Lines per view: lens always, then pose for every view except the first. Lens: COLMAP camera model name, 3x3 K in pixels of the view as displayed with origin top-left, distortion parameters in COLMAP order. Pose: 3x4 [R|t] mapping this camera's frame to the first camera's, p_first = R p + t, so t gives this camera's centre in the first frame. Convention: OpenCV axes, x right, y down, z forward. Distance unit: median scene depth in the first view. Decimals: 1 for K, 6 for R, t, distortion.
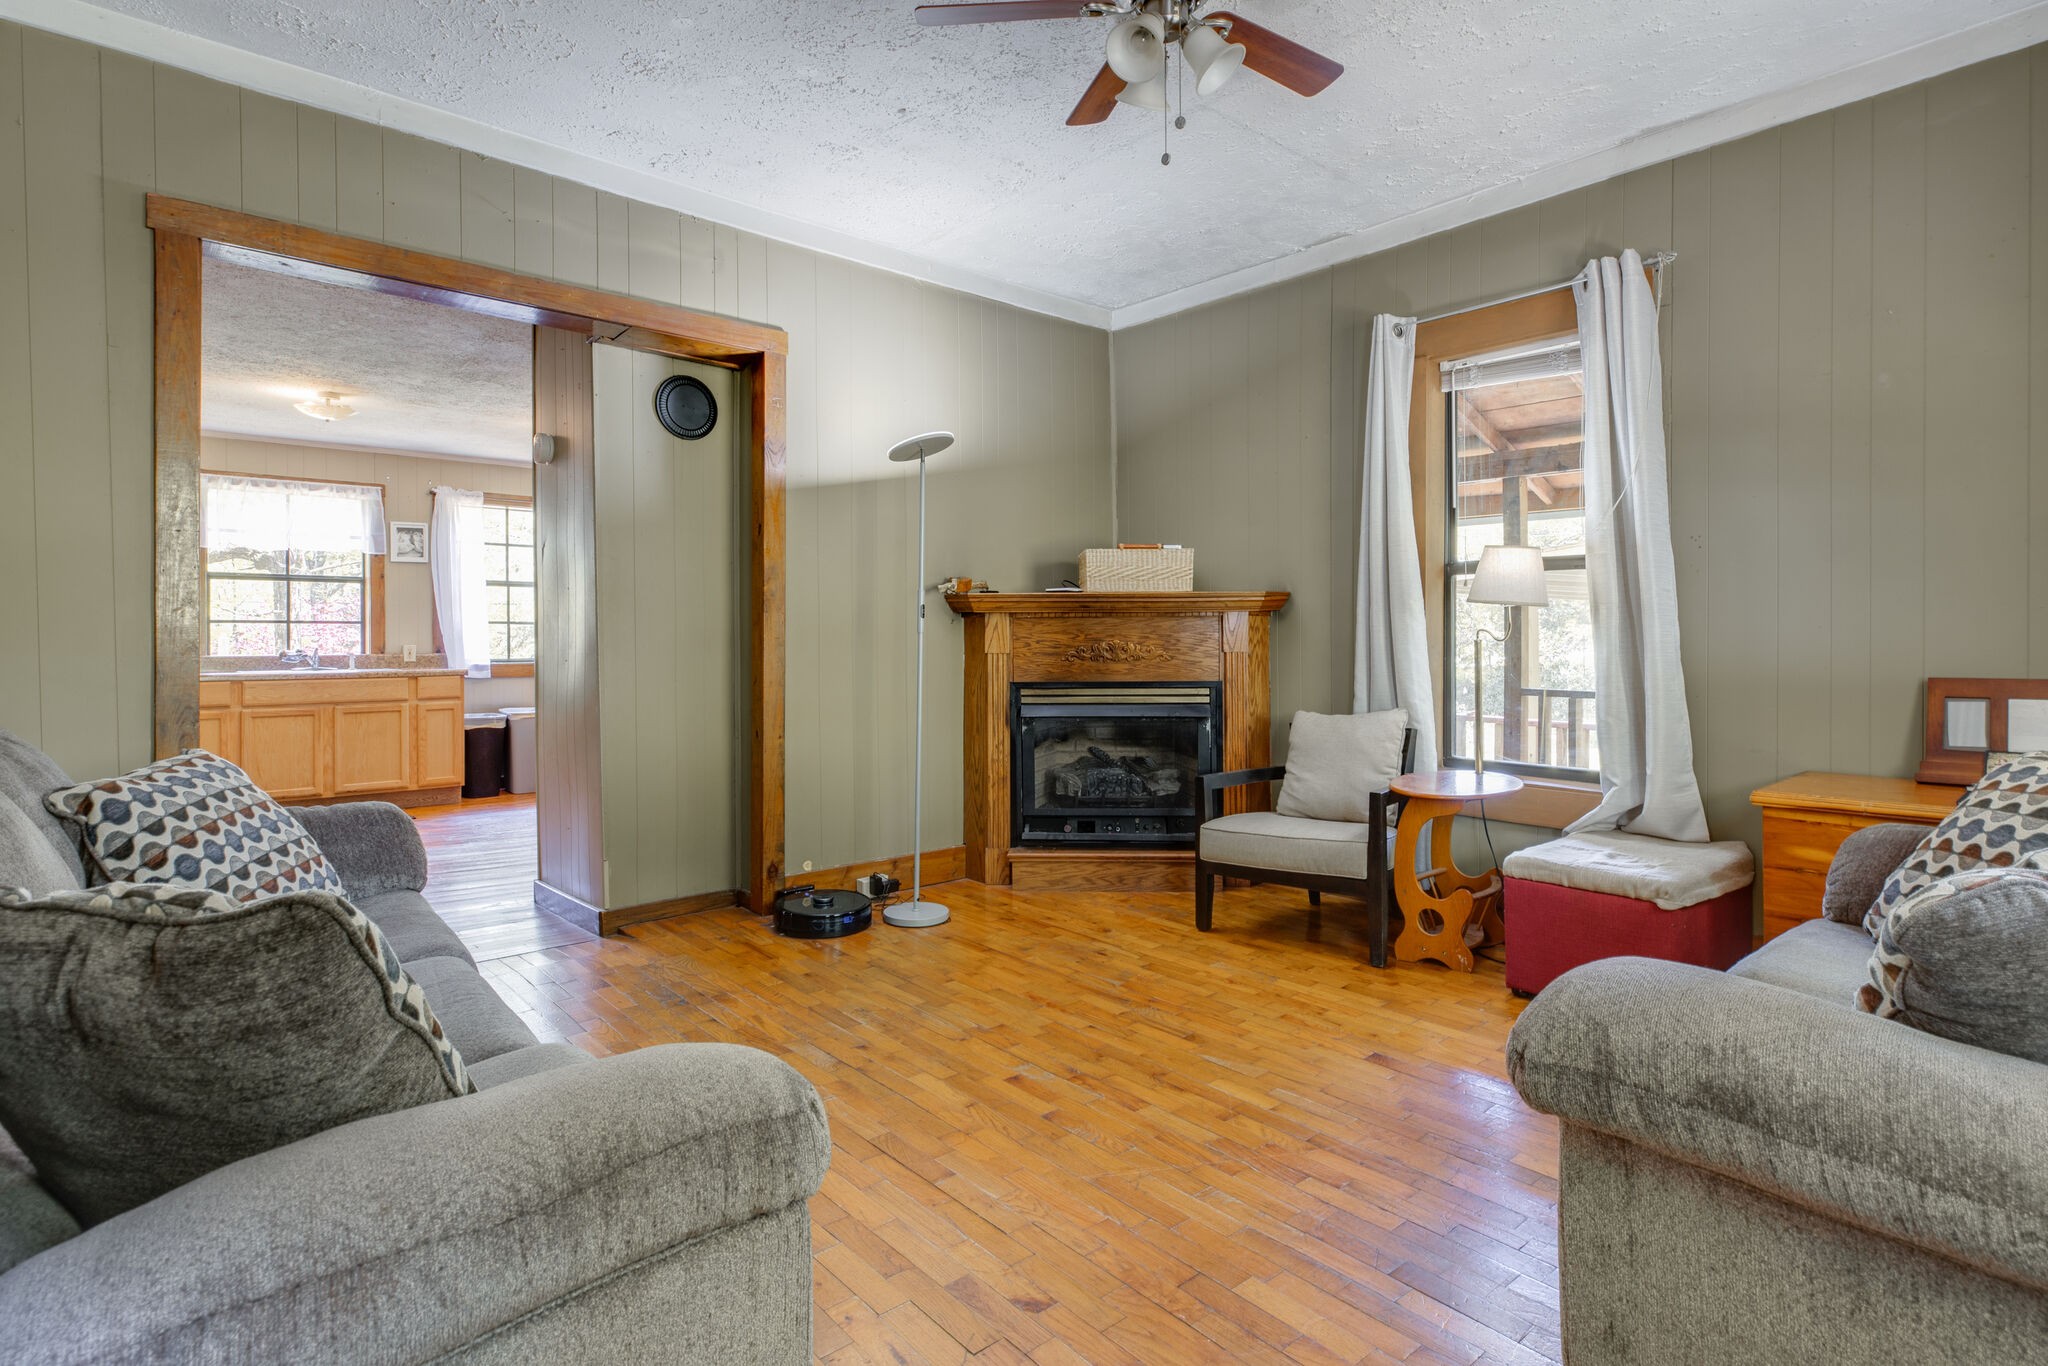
lens RADIAL K [[1064.1, 0, 1055.7], [0, 1064.1, 636.2], [0, 0, 1]] dist [0.001390, 0.000464]
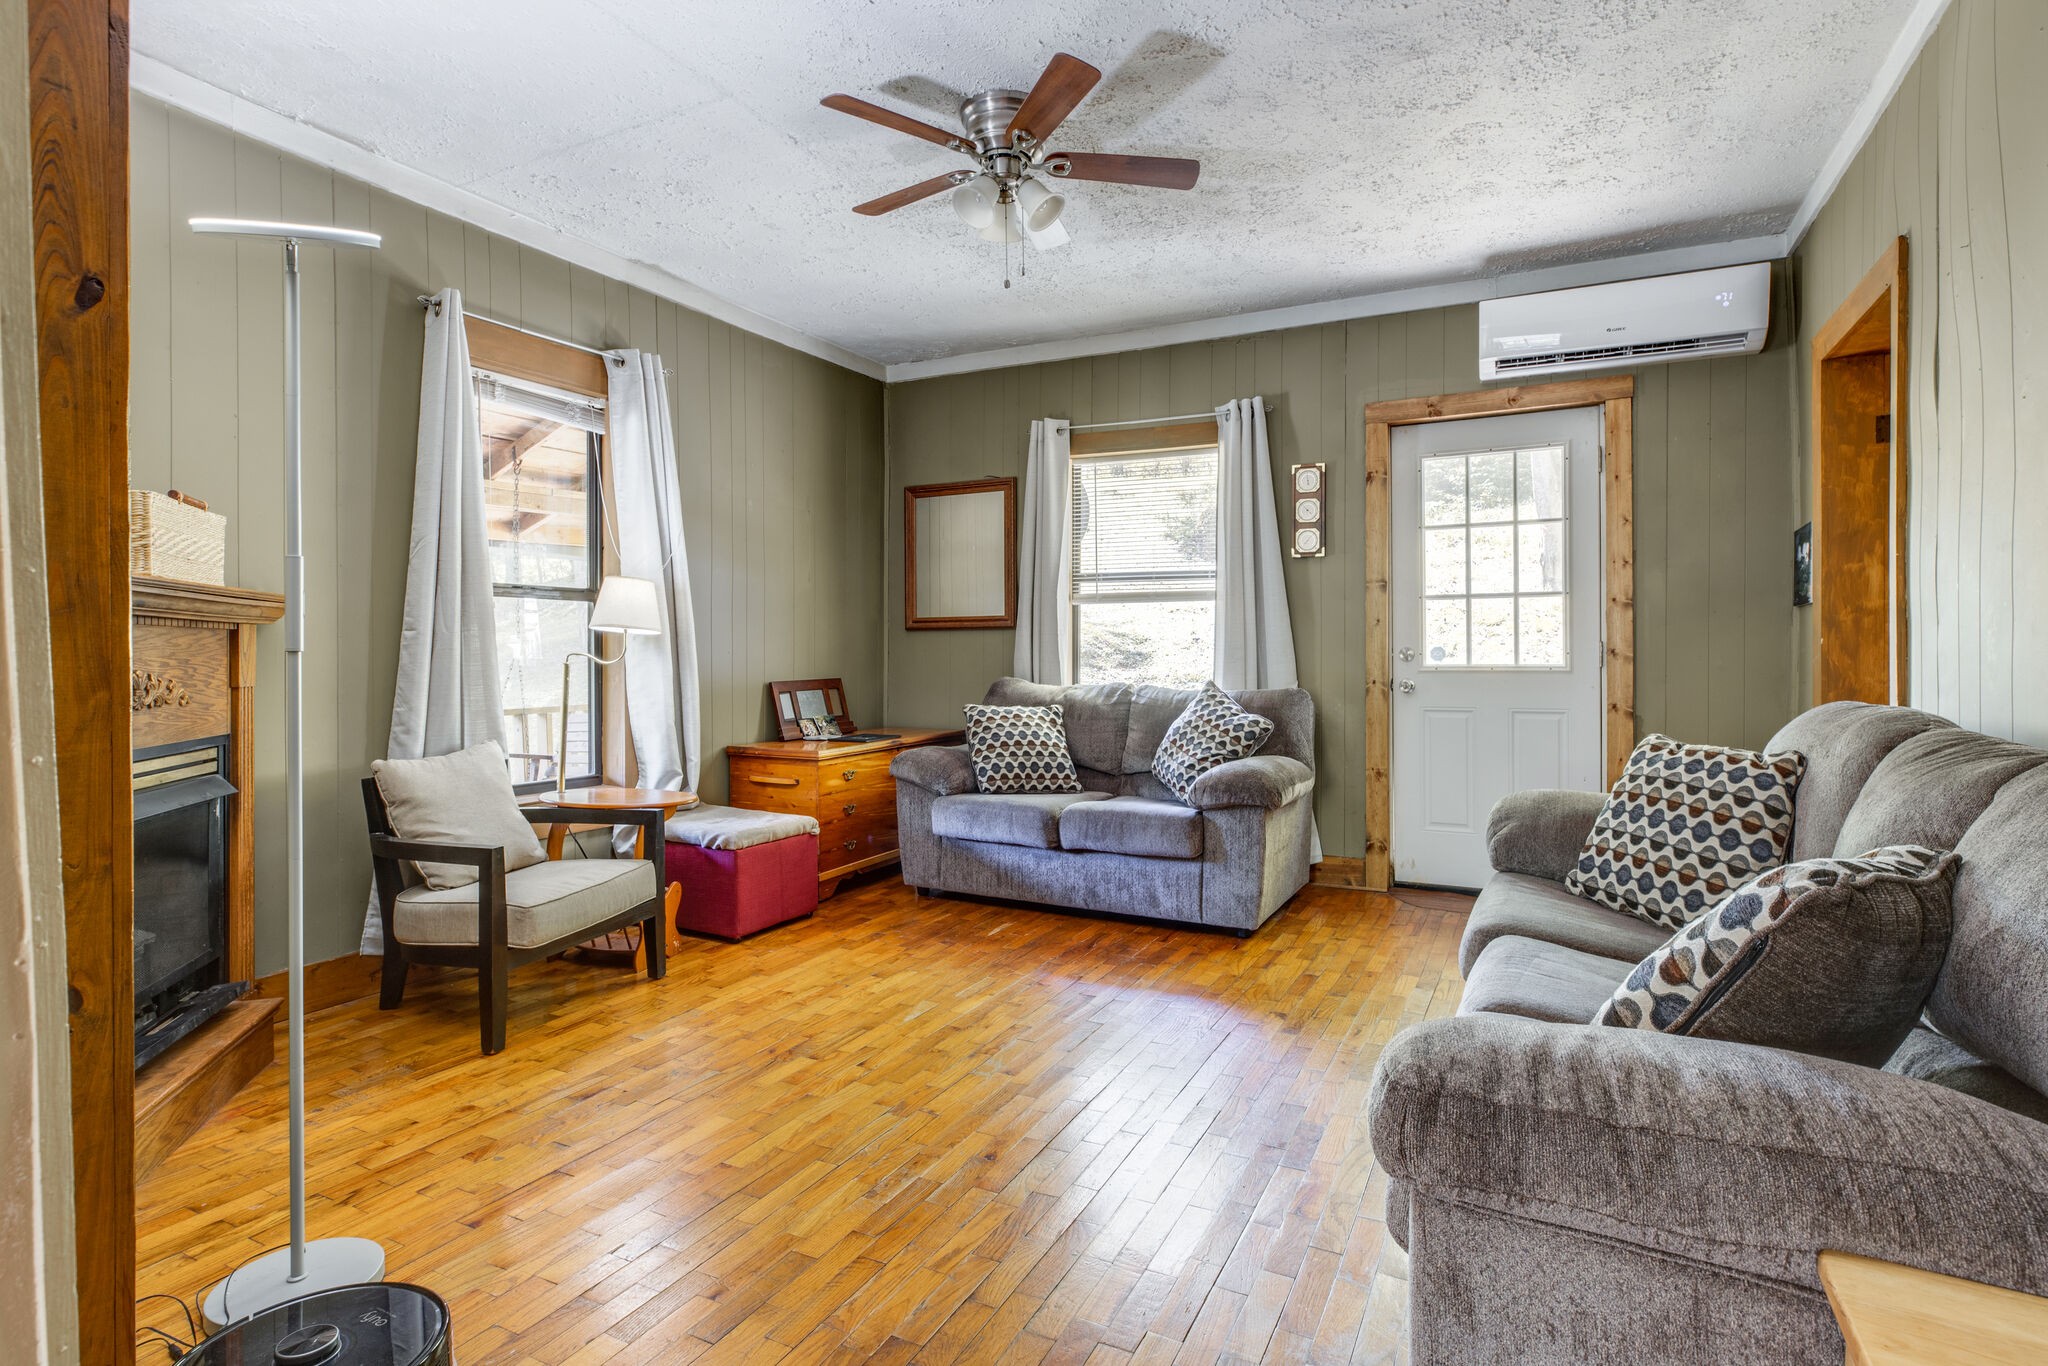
lens RADIAL K [[1042.4, 0, 1022.5], [0, 1042.4, 659.7], [0, 0, 1]] dist [0.000508, -0.000479]
pose [[-0.371105, 0.000779, 0.928591, -0.834396], [0.008143, 0.999964, 0.002416, 0.001423], [-0.928555, 0.008458, -0.371098, 1.132089]]
